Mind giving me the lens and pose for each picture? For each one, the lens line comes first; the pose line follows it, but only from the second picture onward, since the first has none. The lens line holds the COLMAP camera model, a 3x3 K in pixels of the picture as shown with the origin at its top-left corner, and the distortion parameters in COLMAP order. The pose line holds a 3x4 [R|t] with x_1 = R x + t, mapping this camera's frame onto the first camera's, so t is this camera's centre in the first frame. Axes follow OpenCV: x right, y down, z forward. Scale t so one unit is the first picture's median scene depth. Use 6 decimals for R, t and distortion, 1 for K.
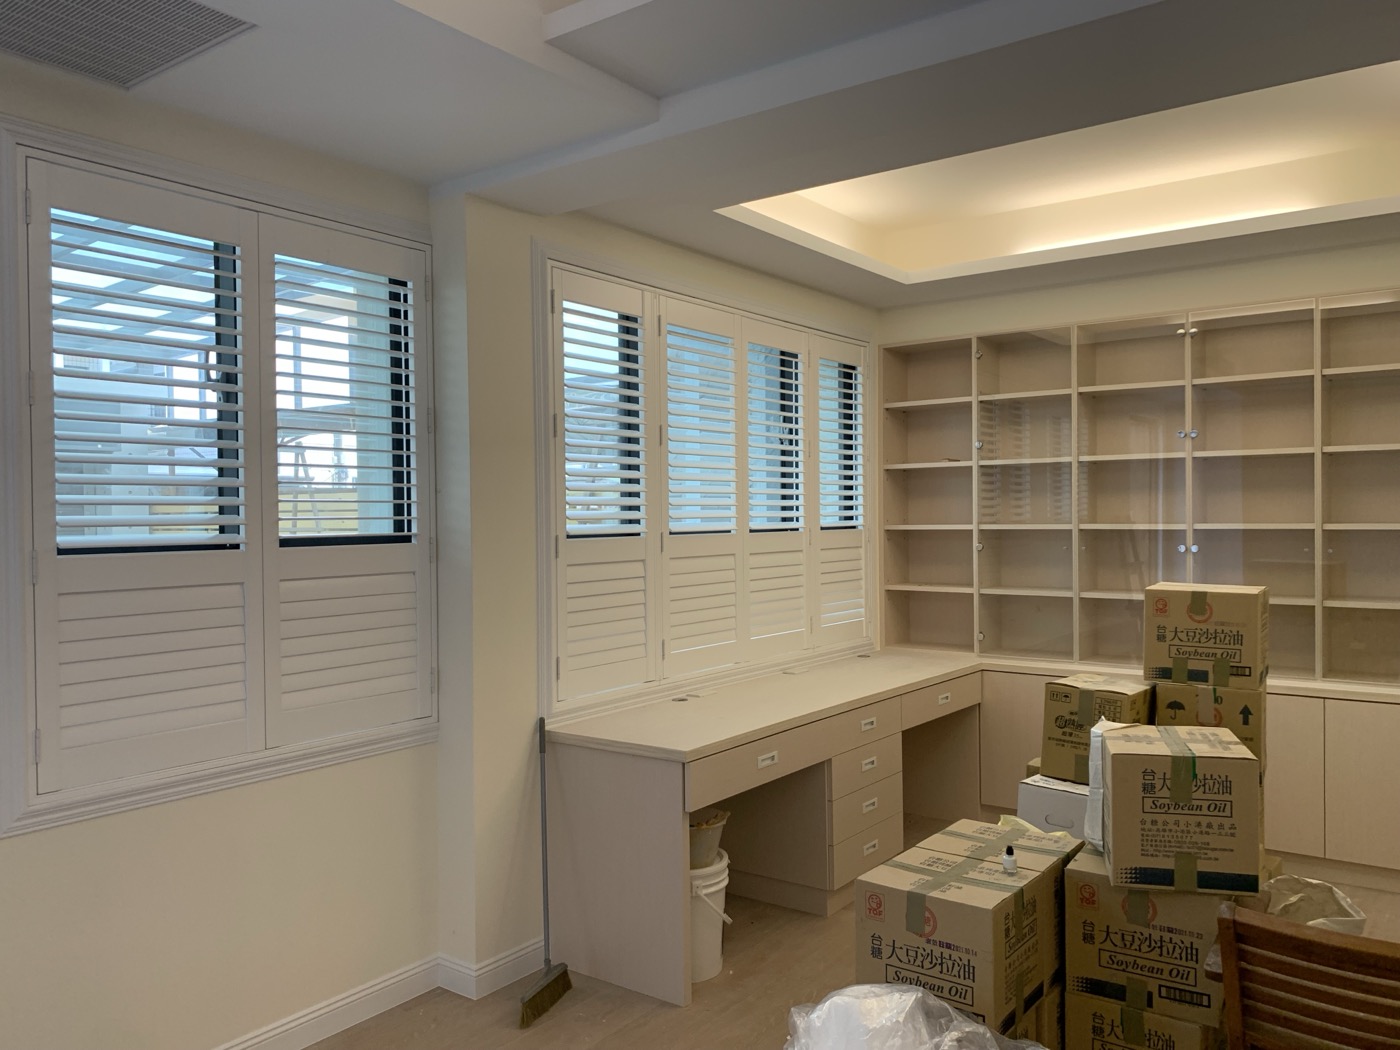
lens RADIAL K [[1060.7, 0, 701.1], [0, 1060.7, 533.3], [0, 0, 1]] dist [0.107864, -0.172702]
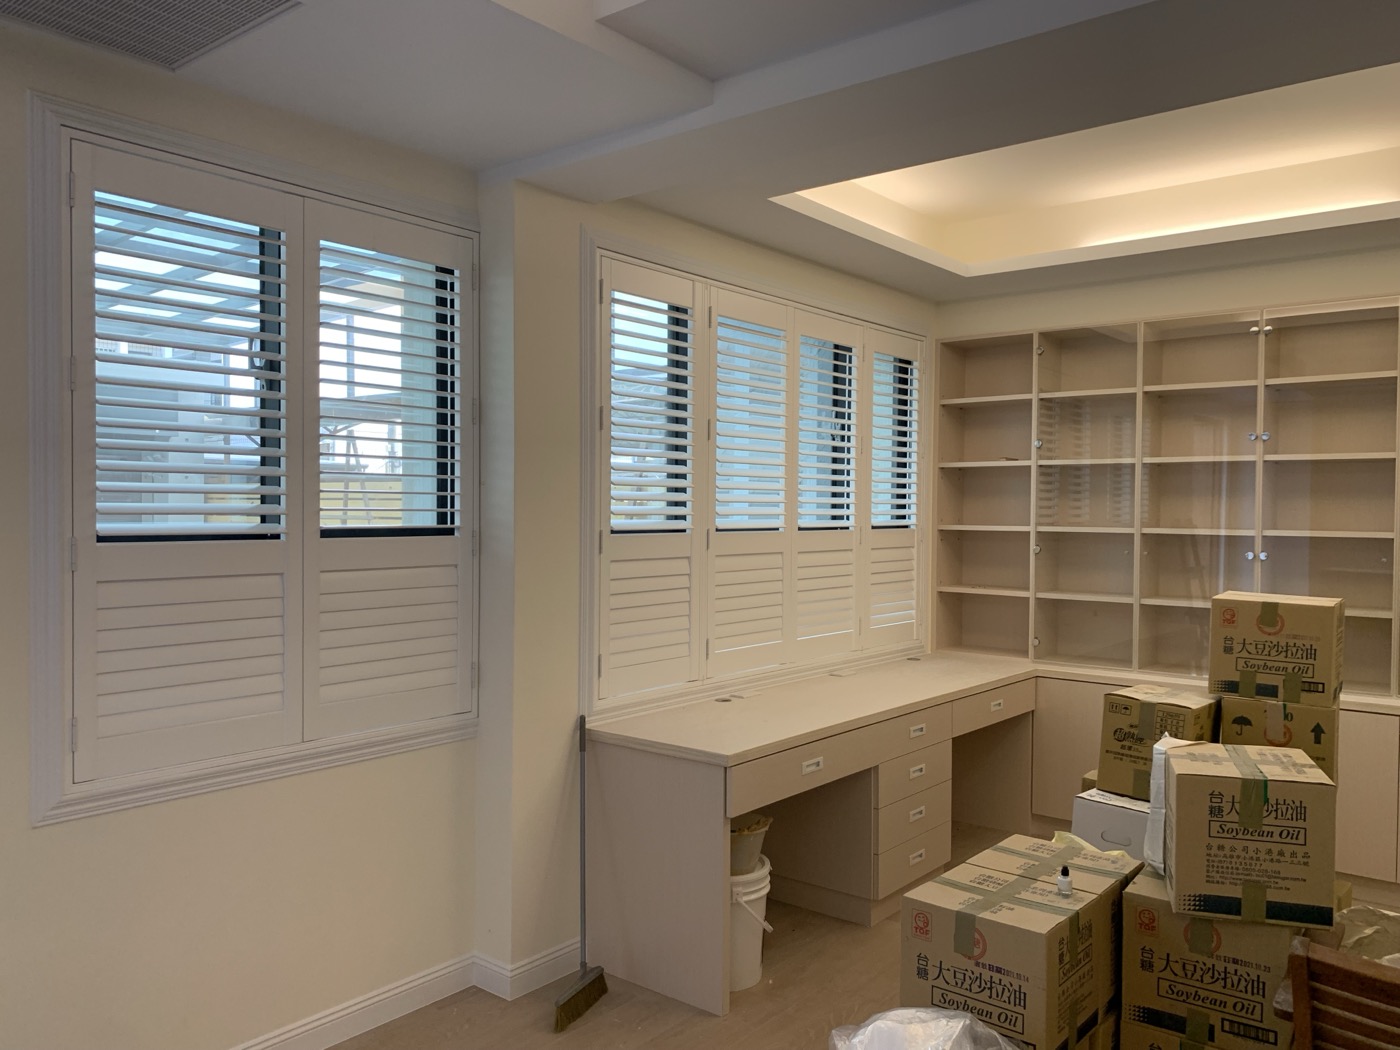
lens RADIAL K [[1064.8, 0, 701.9], [0, 1064.8, 537.0], [0, 0, 1]] dist [0.078061, -0.112098]
pose [[0.998798, 0.019406, -0.045006, 0.001618], [-0.019002, 0.999775, 0.009394, -0.003117], [0.045178, -0.008528, 0.998943, 0.023380]]
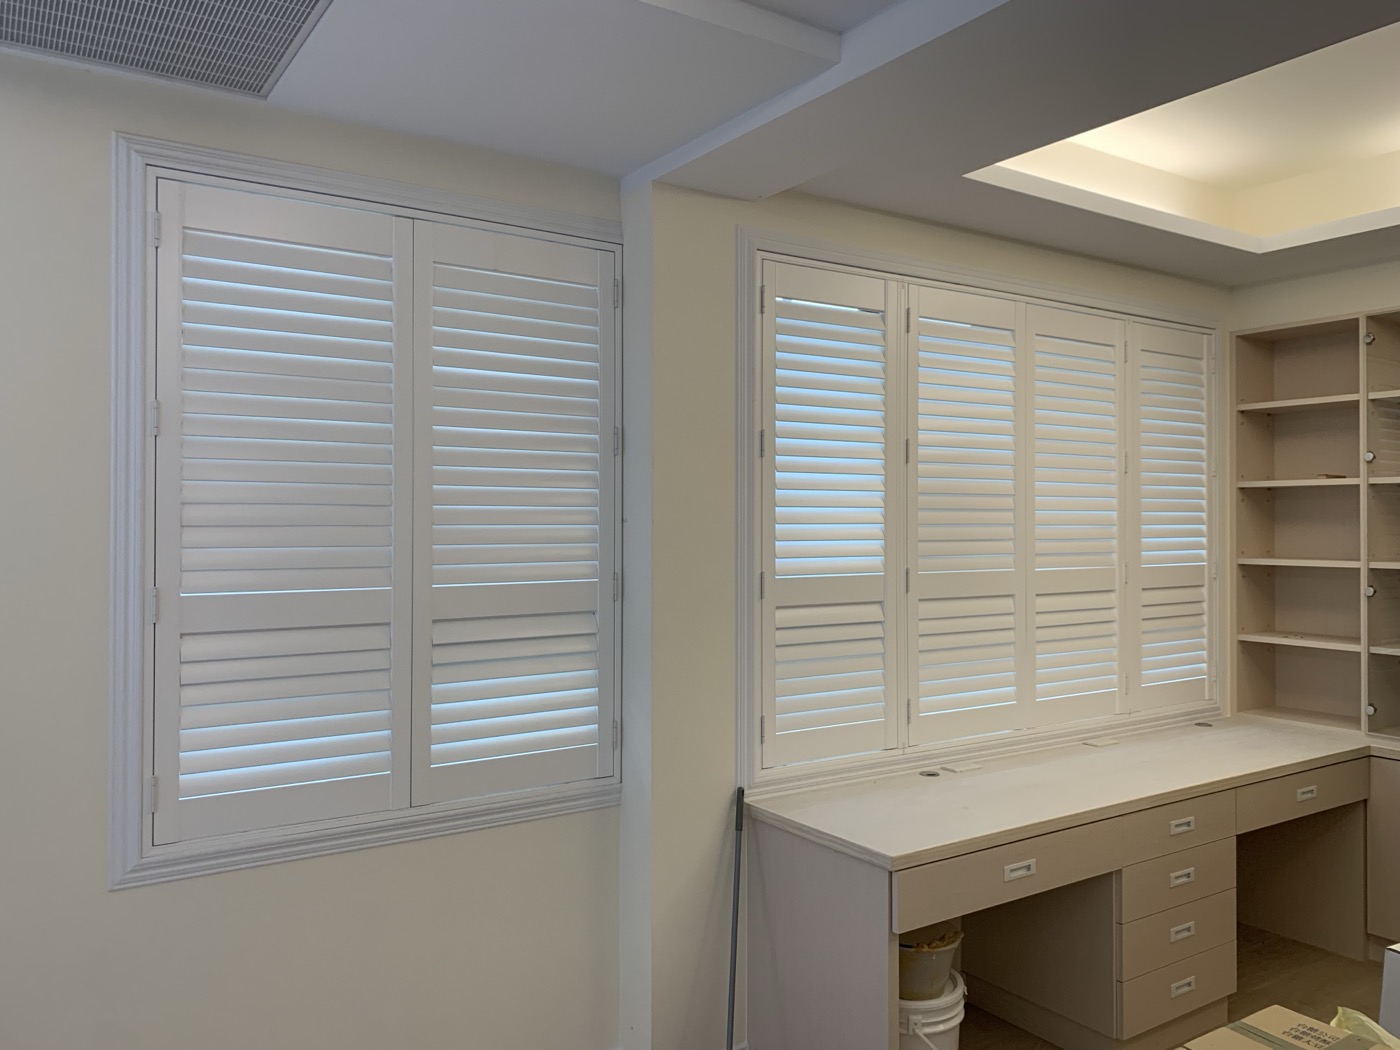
lens RADIAL K [[1070.2, 0, 700.0], [0, 1070.2, 525.0], [0, 0, 1]] dist [0.051169, -0.091516]
pose [[0.941014, 0.012401, -0.338139, 0.106562], [-0.017386, 0.999780, -0.011720, -0.025755], [0.337919, 0.016908, 0.941023, 0.179422]]
